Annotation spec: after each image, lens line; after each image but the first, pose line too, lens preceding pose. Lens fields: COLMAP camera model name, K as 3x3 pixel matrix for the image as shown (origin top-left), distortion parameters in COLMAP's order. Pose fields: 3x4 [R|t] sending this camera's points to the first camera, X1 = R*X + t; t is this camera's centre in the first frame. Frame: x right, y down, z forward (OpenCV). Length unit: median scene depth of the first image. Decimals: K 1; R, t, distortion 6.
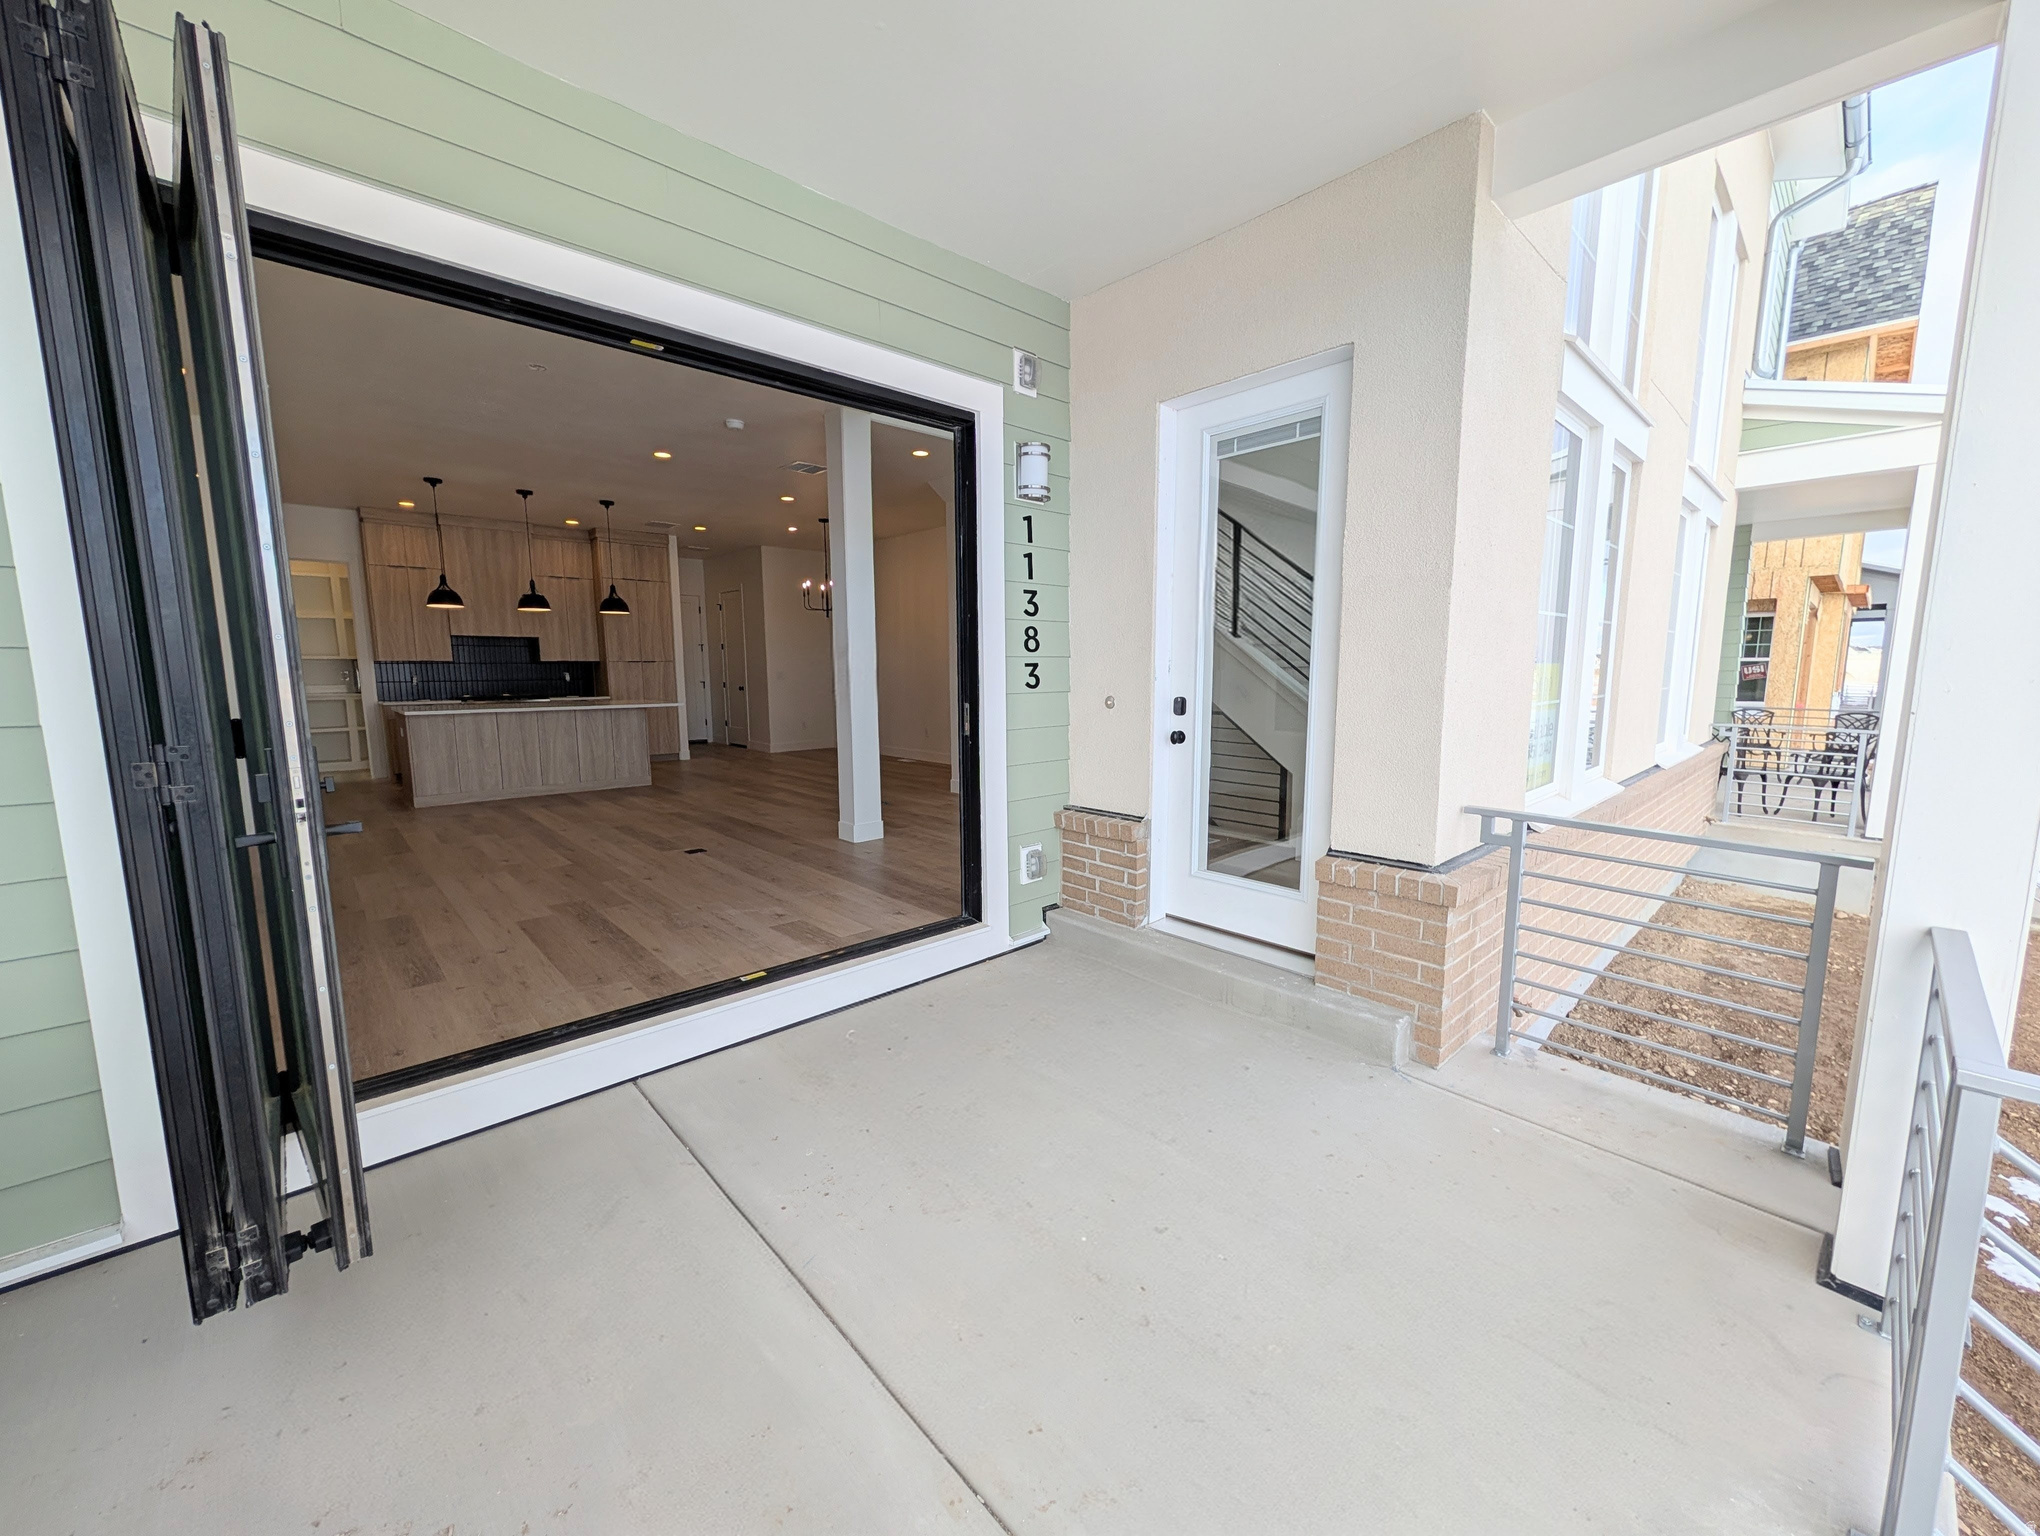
lens RADIAL K [[790.3, 0, 1018.2], [0, 790.3, 770.7], [0, 0, 1]] dist [-0.001385, -0.000075]
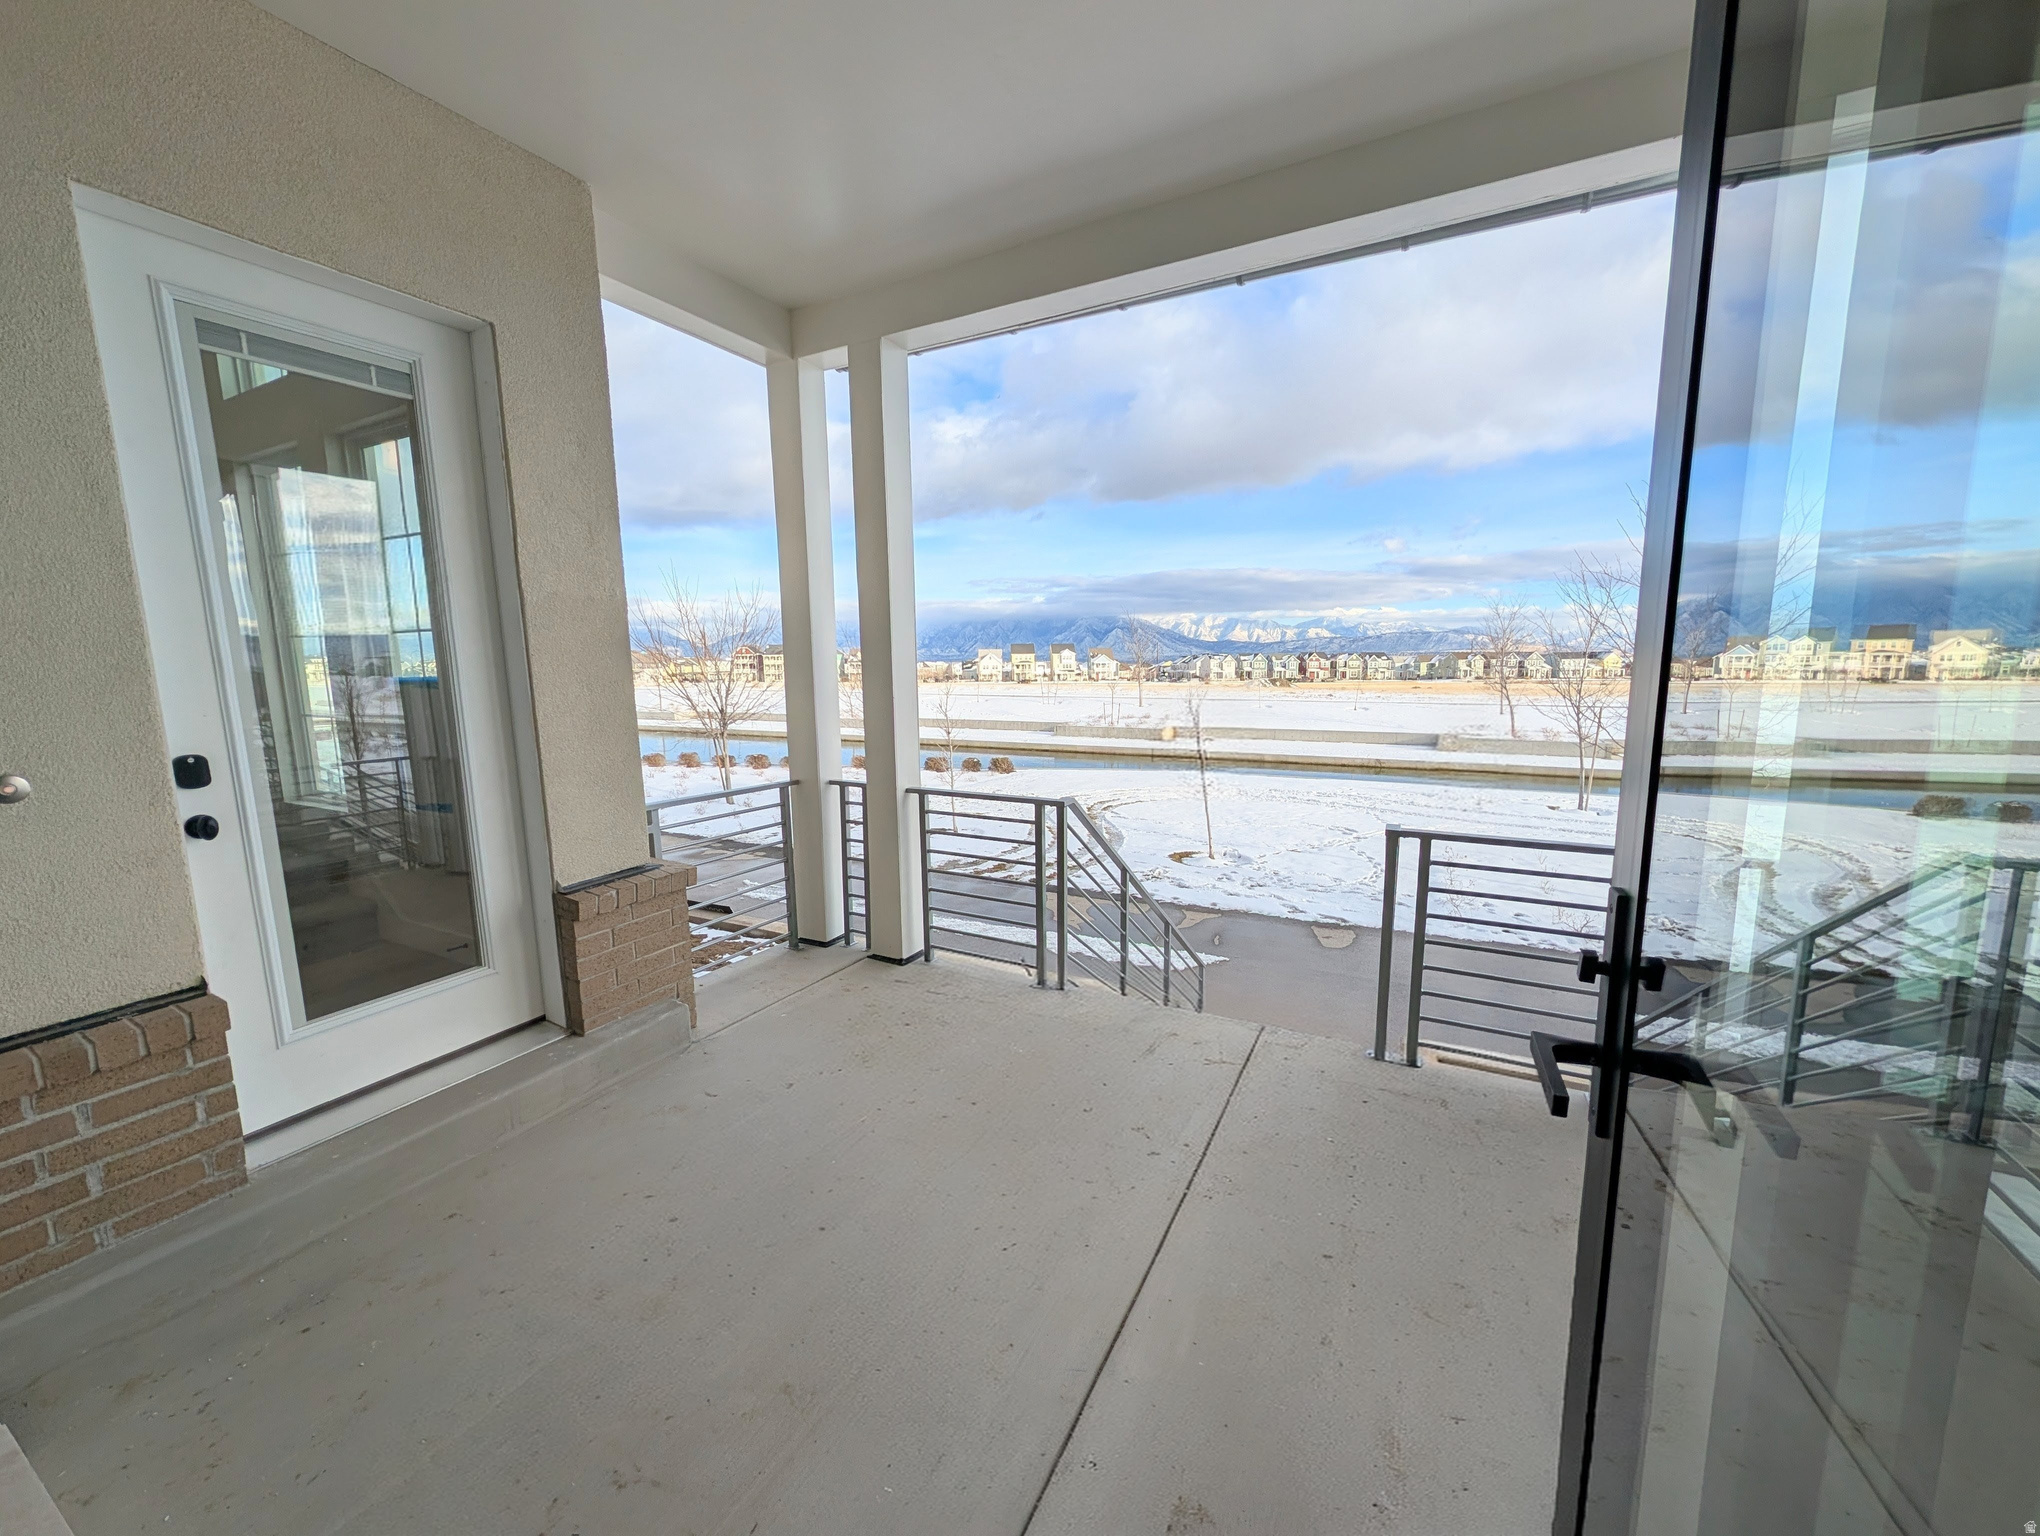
lens RADIAL K [[790.3, 0, 1013.7], [0, 790.3, 770.3], [0, 0, 1]] dist [-0.001385, -0.000075]
pose [[-0.327522, -0.130923, 0.935729, -0.507579], [0.134872, 0.973733, 0.183448, -0.107660], [-0.935168, 0.186287, -0.301262, 0.633174]]
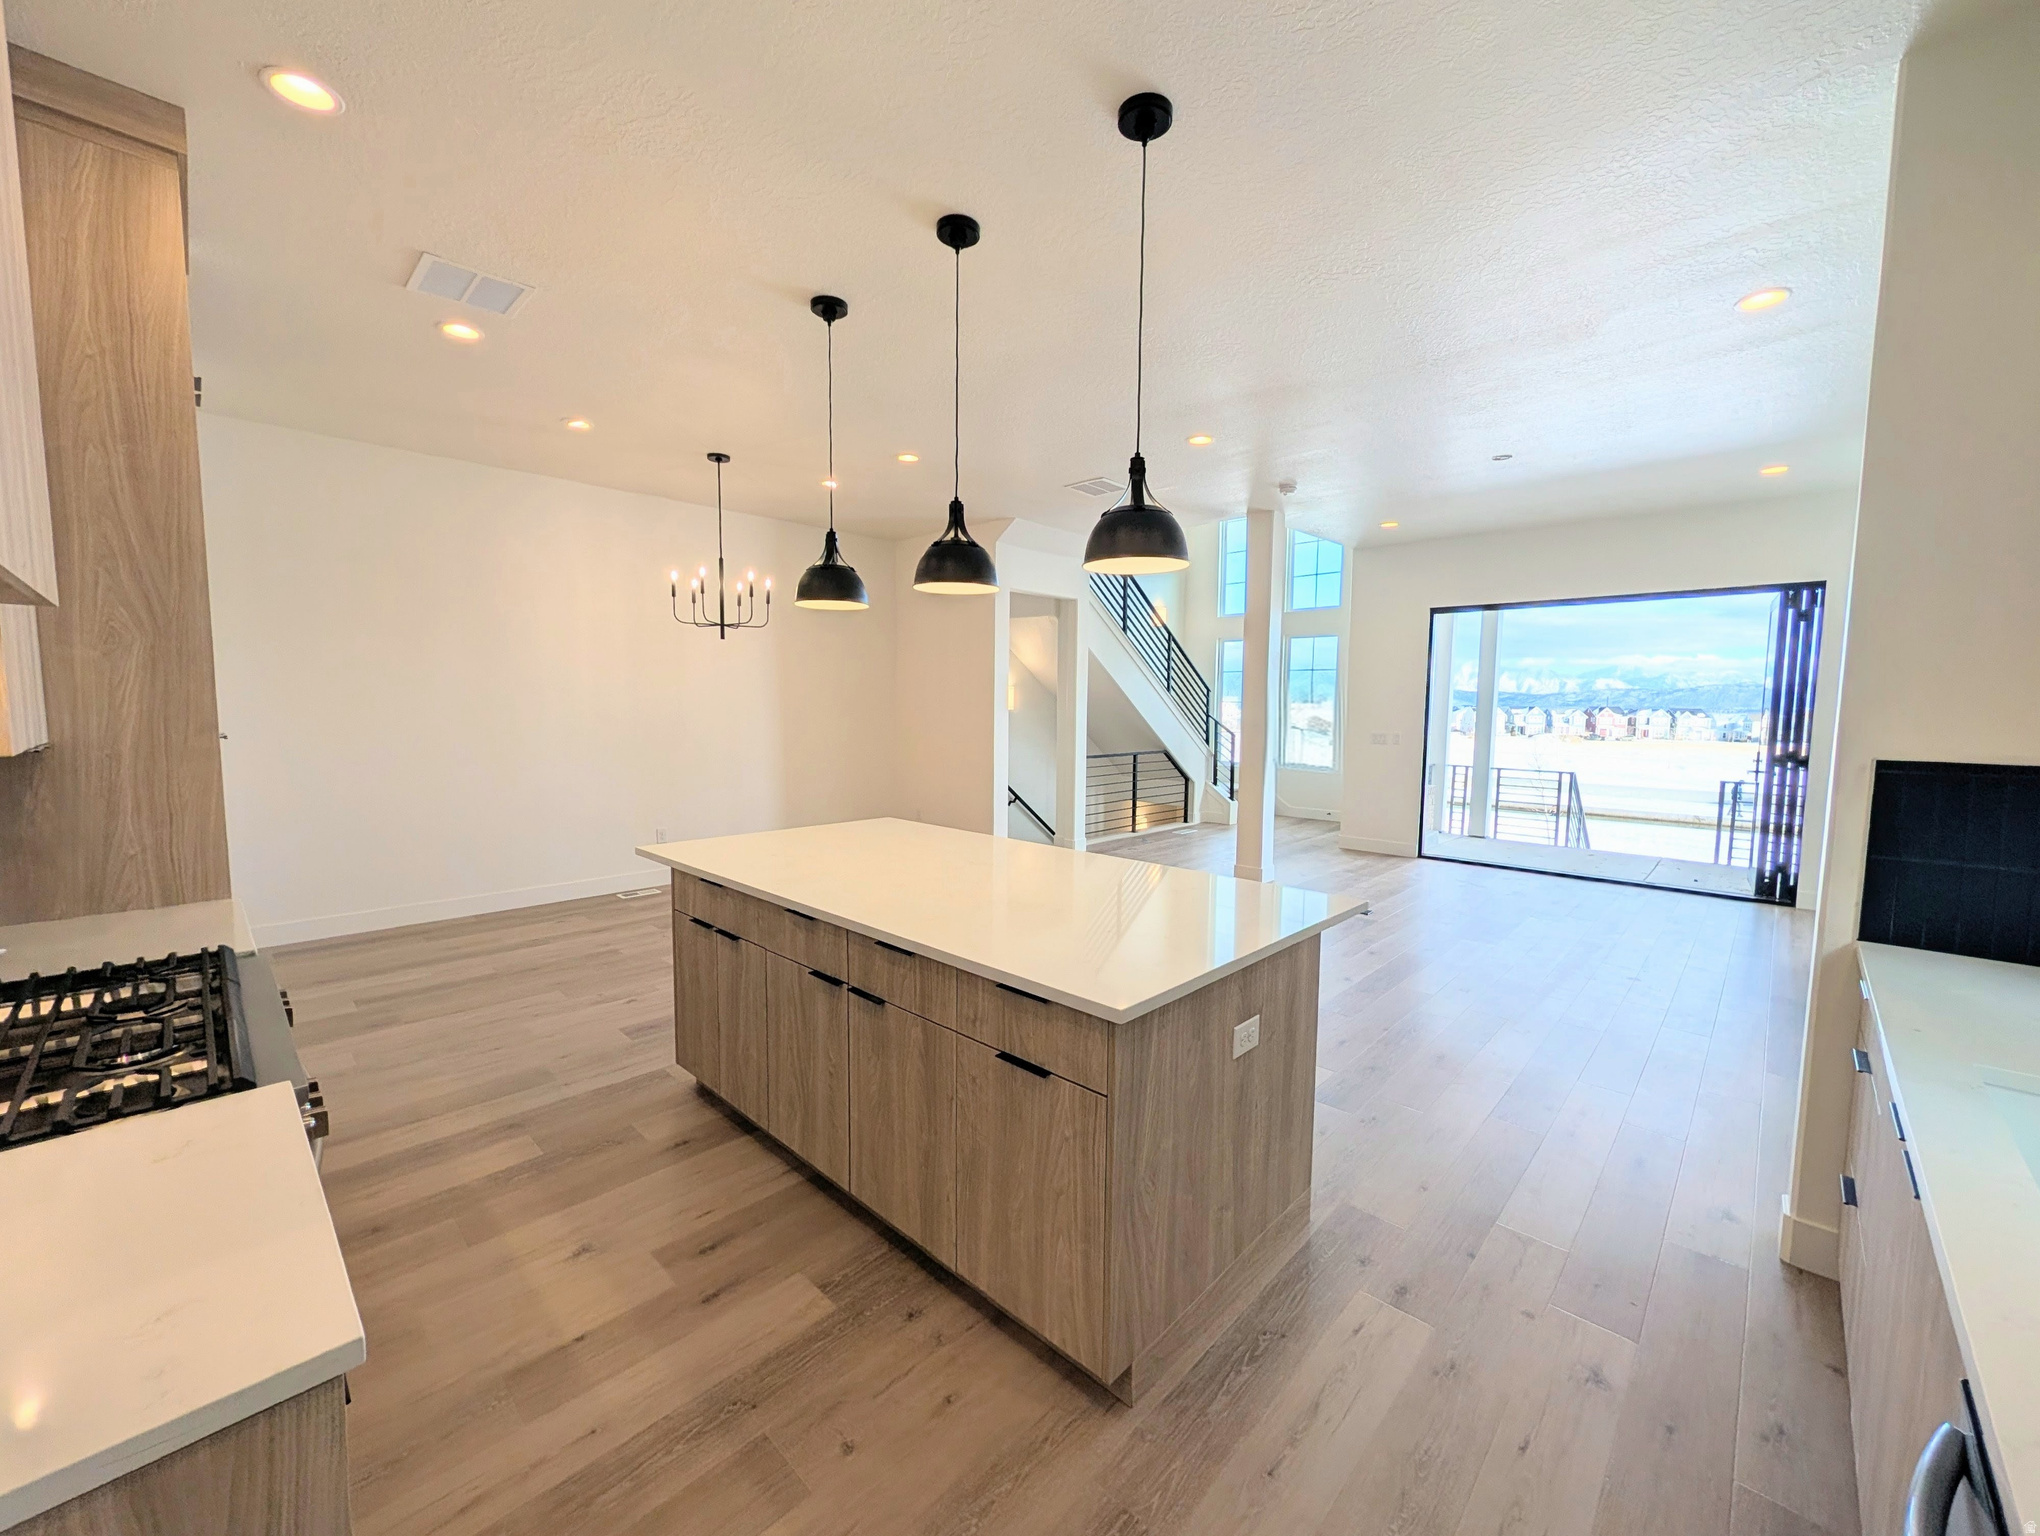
lens RADIAL K [[790.3, 0, 1026.6], [0, 790.3, 765.1], [0, 0, 1]] dist [-0.001385, -0.000075]
pose [[-0.062326, -0.080589, 0.994797, -1.357692], [0.120349, 0.988855, 0.087648, -0.237687], [-0.990773, 0.125185, -0.051932, 1.478861]]
